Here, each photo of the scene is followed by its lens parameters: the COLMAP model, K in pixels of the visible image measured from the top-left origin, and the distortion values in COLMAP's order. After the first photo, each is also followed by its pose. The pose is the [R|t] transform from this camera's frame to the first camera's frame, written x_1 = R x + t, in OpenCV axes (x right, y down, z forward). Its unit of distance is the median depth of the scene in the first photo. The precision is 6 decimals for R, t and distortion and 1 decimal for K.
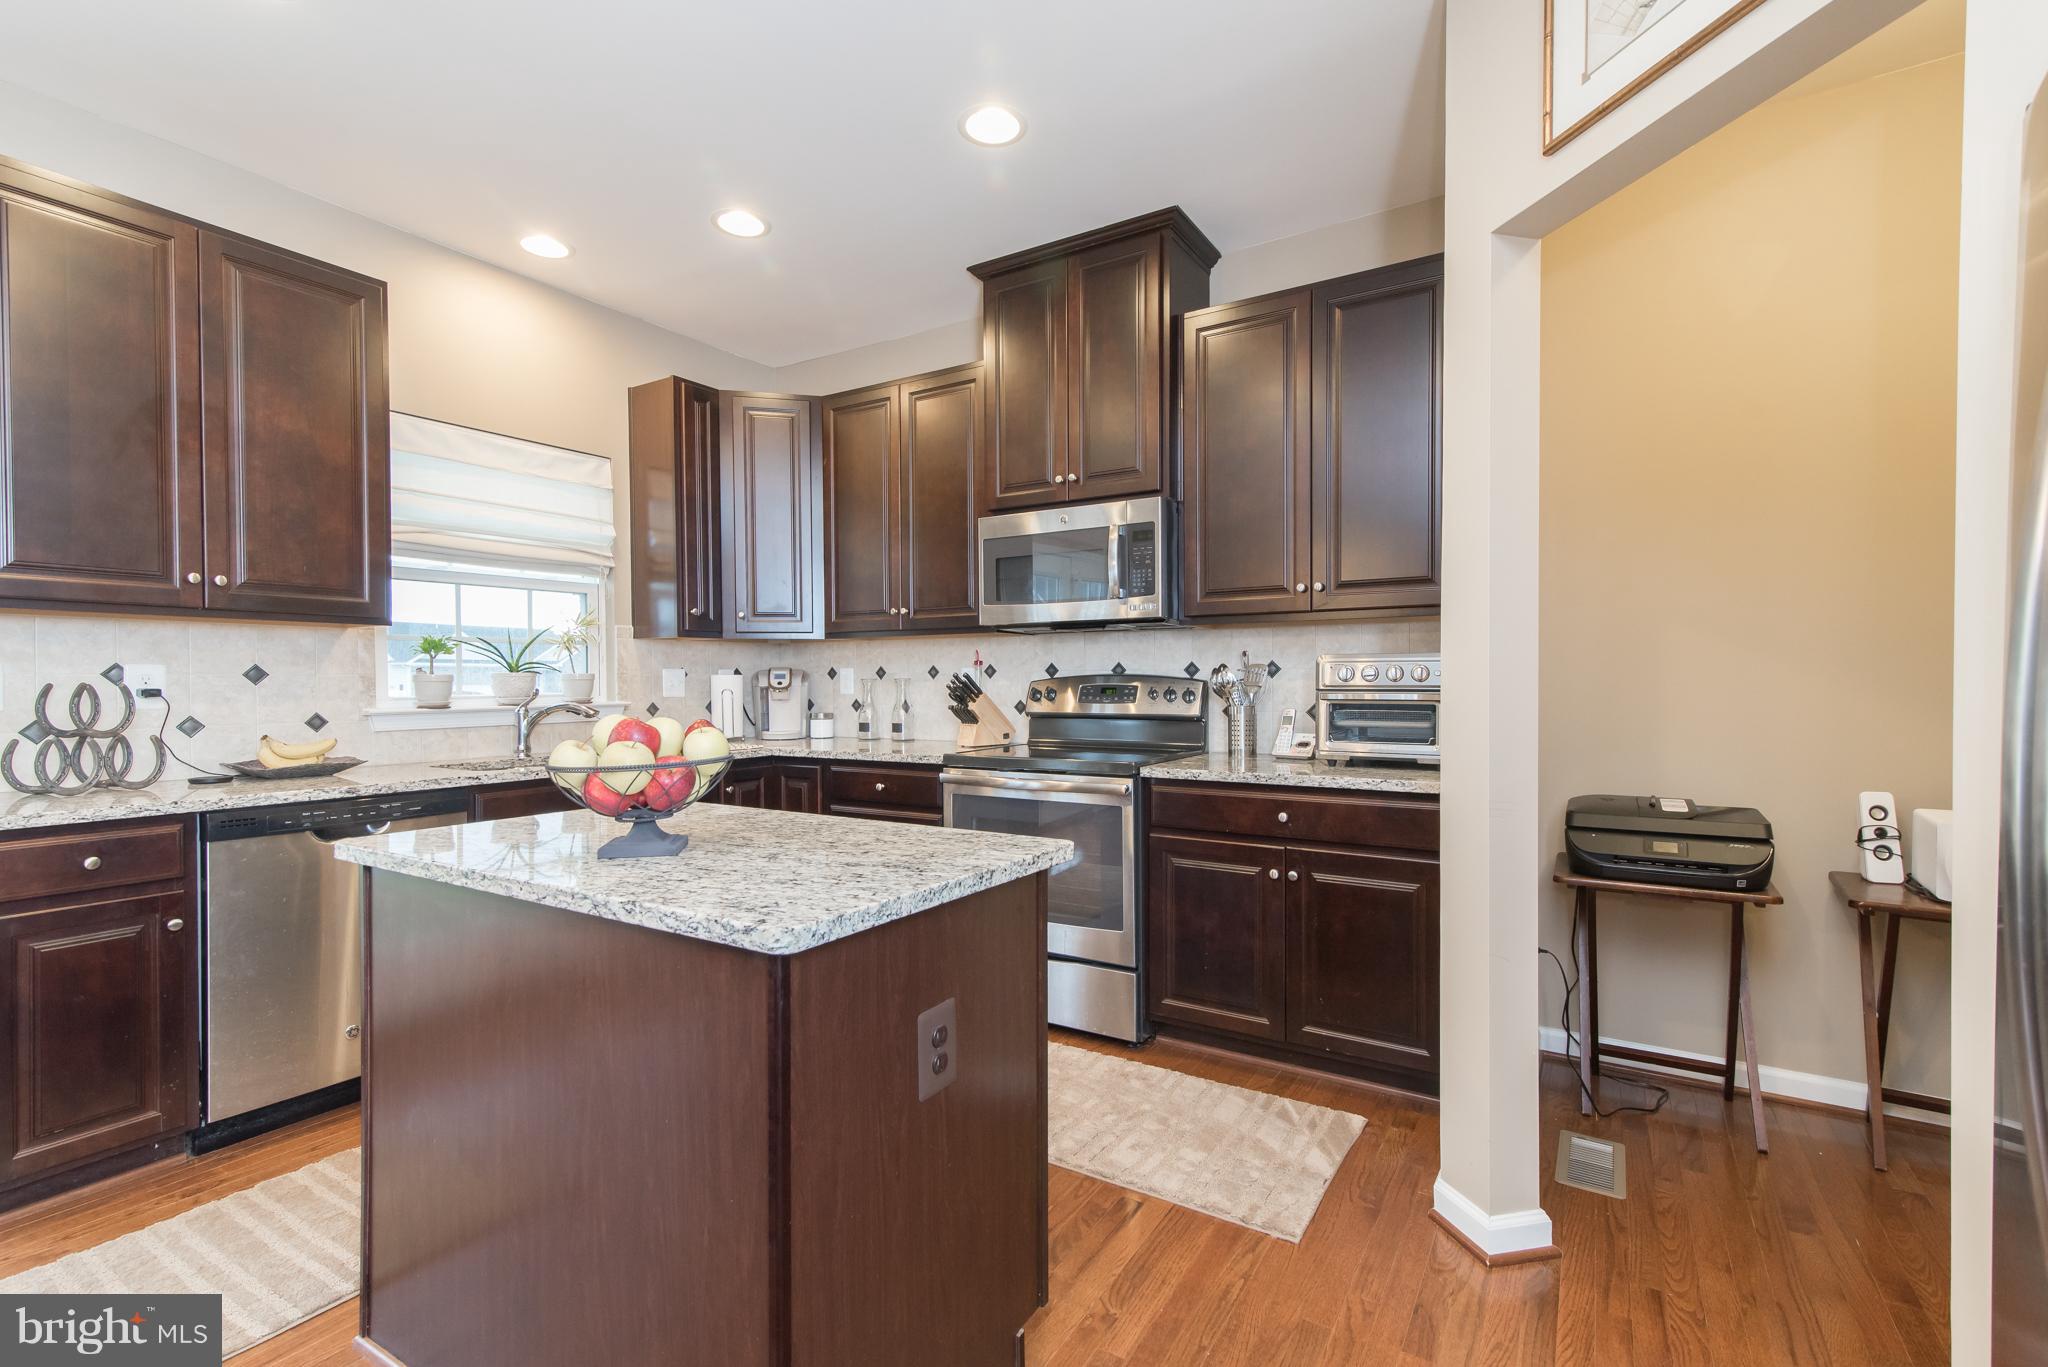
lens RADIAL K [[941.9, 0, 1022.5], [0, 941.9, 685.2], [0, 0, 1]] dist [0.027867, 0.000634]
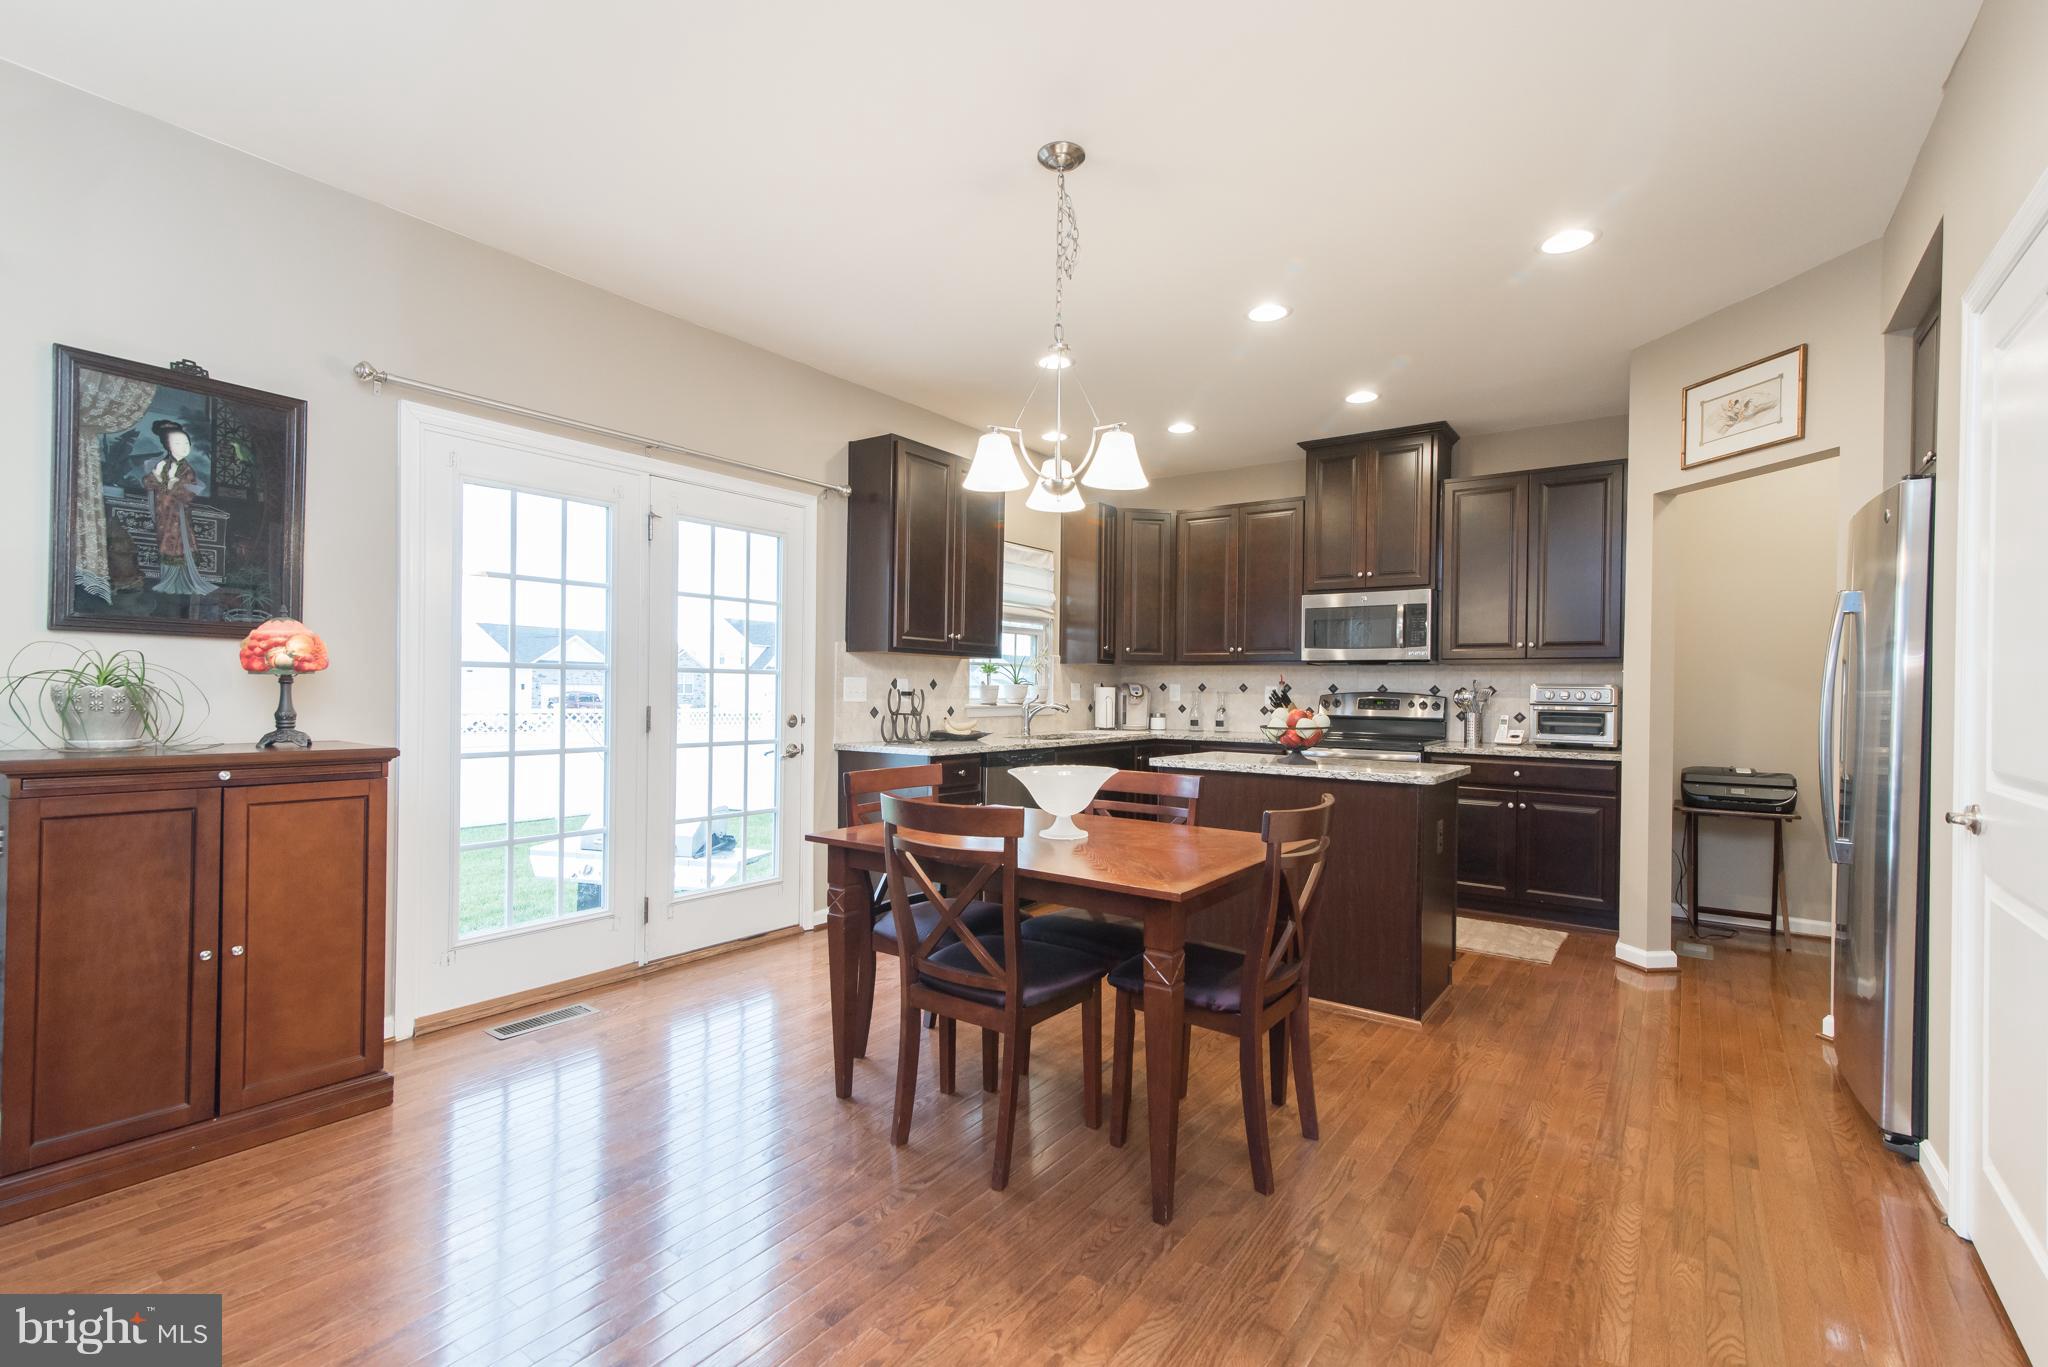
lens RADIAL K [[941.9, 0, 1023.6], [0, 941.9, 686.3], [0, 0, 1]] dist [0.027867, 0.000634]
pose [[0.998209, 0.017867, -0.057087, -0.517645], [-0.018397, 0.999792, -0.008777, 0.004965], [0.056918, 0.009811, 0.998331, -0.795913]]
